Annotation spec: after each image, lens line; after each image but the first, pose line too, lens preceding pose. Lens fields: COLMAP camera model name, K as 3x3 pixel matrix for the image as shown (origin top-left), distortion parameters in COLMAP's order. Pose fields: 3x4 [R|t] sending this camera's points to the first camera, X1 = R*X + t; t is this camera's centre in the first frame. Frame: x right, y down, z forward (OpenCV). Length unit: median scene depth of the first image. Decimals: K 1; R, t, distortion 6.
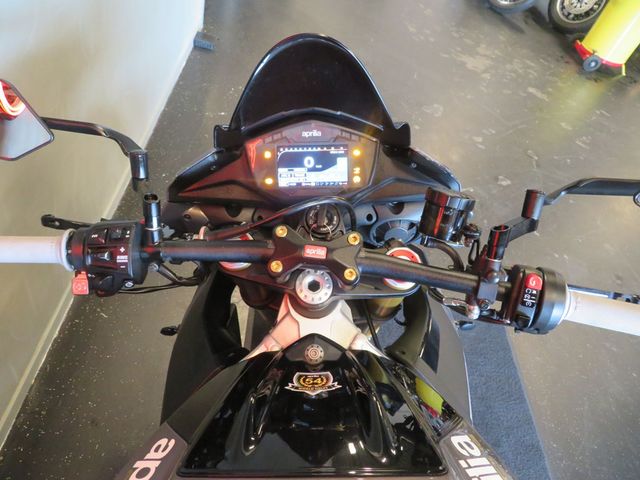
lens RADIAL K [[457.9, 0, 322.3], [0, 457.9, 240.0], [0, 0, 1]] dist [-0.017413, 0.012261]
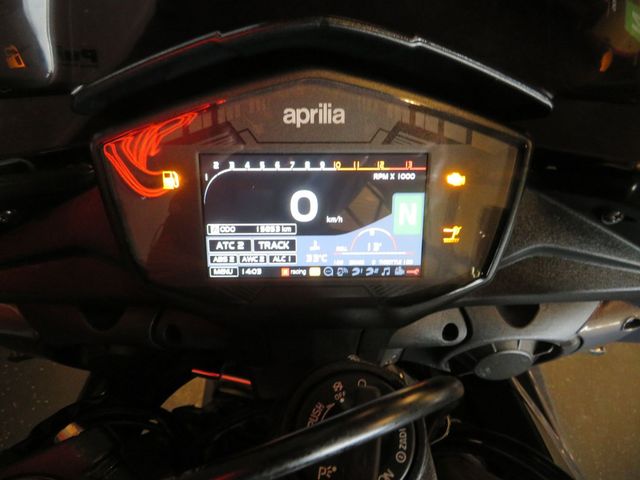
lens RADIAL K [[457.9, 0, 316.9], [0, 457.9, 240.0], [0, 0, 1]] dist [-0.017413, 0.012261]
pose [[0.999548, 0.019810, 0.022602, -0.026683], [-0.020418, 0.999427, 0.026996, -0.155613], [-0.022054, -0.027445, 0.999380, 0.684679]]
